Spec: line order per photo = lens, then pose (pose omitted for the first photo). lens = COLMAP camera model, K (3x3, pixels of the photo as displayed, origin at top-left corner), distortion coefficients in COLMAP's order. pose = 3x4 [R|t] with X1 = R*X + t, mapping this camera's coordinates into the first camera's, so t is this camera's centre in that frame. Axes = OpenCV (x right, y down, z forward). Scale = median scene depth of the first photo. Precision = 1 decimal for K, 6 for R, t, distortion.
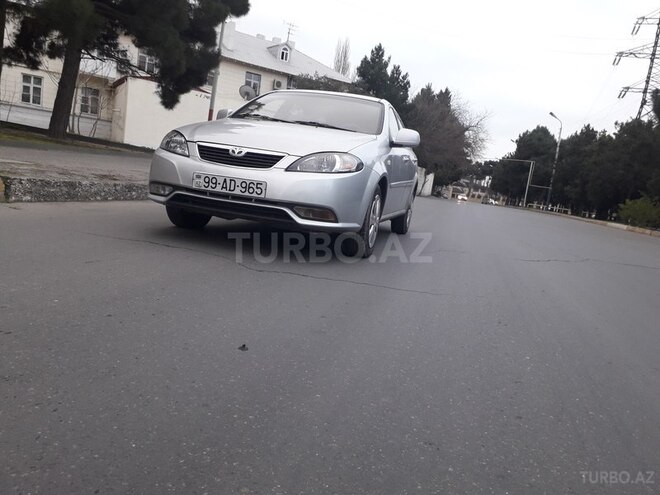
lens RADIAL K [[519.3, 0, 330.0], [0, 519.3, 247.5], [0, 0, 1]] dist [0.044817, -0.000814]
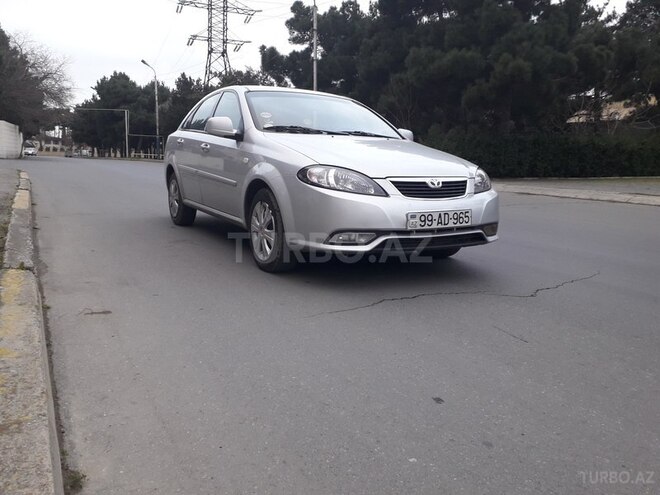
lens RADIAL K [[519.3, 0, 330.0], [0, 519.3, 247.5], [0, 0, 1]] dist [0.044817, -0.000814]
pose [[0.740160, -0.232734, 0.630871, -0.957006], [0.172162, 0.972512, 0.156782, -0.253146], [-0.650018, -0.007432, 0.759882, 0.398672]]
